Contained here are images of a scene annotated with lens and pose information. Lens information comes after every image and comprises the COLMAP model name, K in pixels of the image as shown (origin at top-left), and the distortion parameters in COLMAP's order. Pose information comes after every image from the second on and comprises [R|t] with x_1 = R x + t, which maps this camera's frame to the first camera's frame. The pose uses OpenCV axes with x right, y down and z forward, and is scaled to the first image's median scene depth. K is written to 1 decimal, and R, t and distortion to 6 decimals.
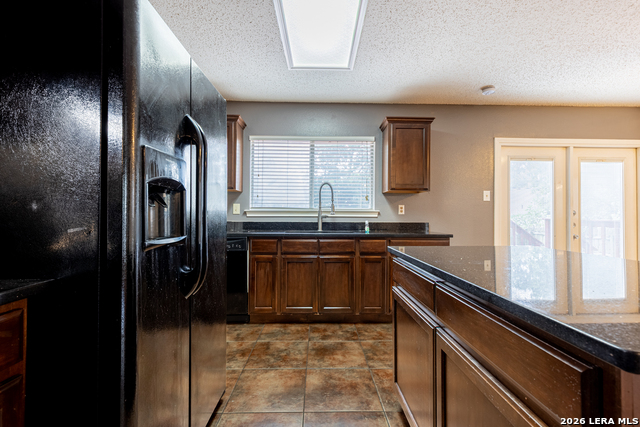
lens RADIAL K [[287.6, 0, 322.6], [0, 287.6, 211.2], [0, 0, 1]] dist [0.005853, -0.002274]
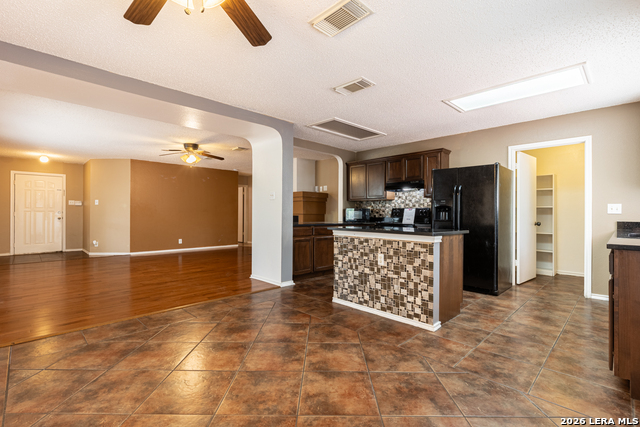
lens RADIAL K [[303.5, 0, 323.0], [0, 303.5, 213.4], [0, 0, 1]] dist [-0.005567, 0.002900]
pose [[-0.730061, -0.013270, -0.683253, 1.213816], [-0.002717, 0.999860, -0.016517, 0.024857], [0.683377, -0.010202, -0.729995, 0.963052]]
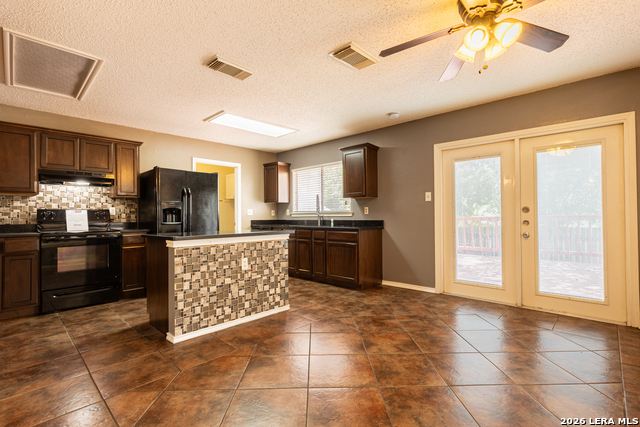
lens RADIAL K [[303.5, 0, 323.6], [0, 303.5, 211.7], [0, 0, 1]] dist [-0.005567, 0.002900]
pose [[0.709716, -0.021911, -0.704147, 1.252367], [0.023758, 0.999692, -0.007161, 0.006001], [0.704087, -0.011647, 0.710018, -0.162496]]
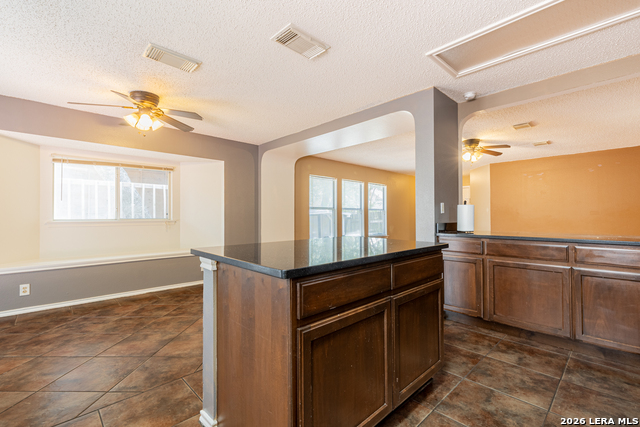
lens RADIAL K [[287.6, 0, 313.2], [0, 287.6, 208.8], [0, 0, 1]] dist [0.005853, -0.002274]
pose [[-0.657519, 0.012237, 0.753338, -0.120776], [-0.012831, 0.999541, -0.027435, 0.006965], [-0.753328, -0.027705, -0.657061, 0.723205]]
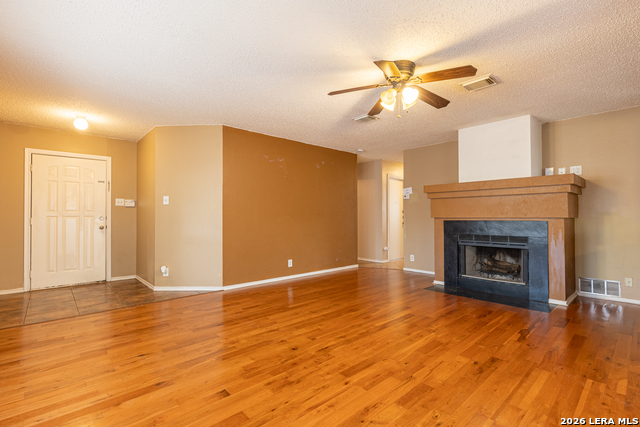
lens RADIAL K [[303.5, 0, 330.7], [0, 303.5, 212.2], [0, 0, 1]] dist [-0.005567, 0.002900]
pose [[-0.751195, -0.015018, -0.659909, 1.240152], [0.005842, 0.999551, -0.029397, 0.001795], [0.660054, -0.025938, -0.750770, -0.457281]]
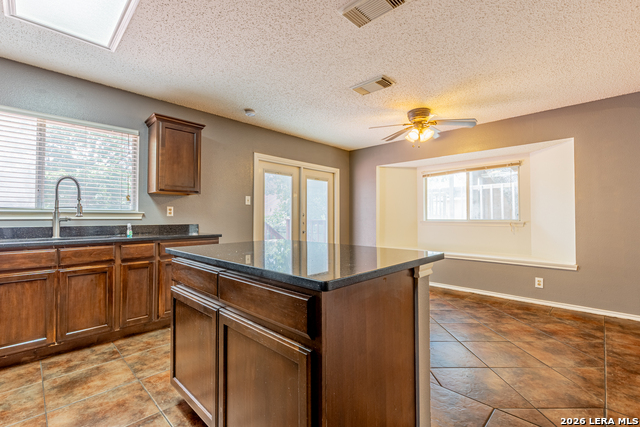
lens RADIAL K [[287.6, 0, 322.0], [0, 287.6, 210.7], [0, 0, 1]] dist [0.005853, -0.002274]
pose [[0.708703, 0.010239, 0.705433, -0.054361], [-0.004756, 0.999941, -0.009735, -0.000887], [-0.705491, 0.003544, 0.708710, -0.059254]]
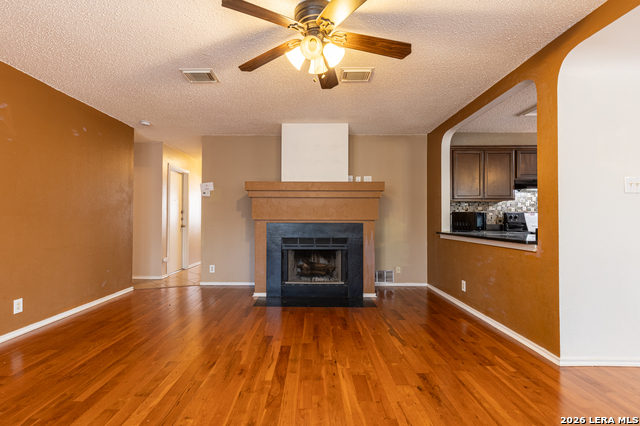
lens RADIAL K [[303.5, 0, 311.8], [0, 303.5, 217.0], [0, 0, 1]] dist [-0.005567, 0.002900]
pose [[-0.048194, -0.011271, -0.998774, 1.136336], [0.009229, 0.999889, -0.011729, -0.008165], [0.998795, -0.009783, -0.048085, -0.980255]]
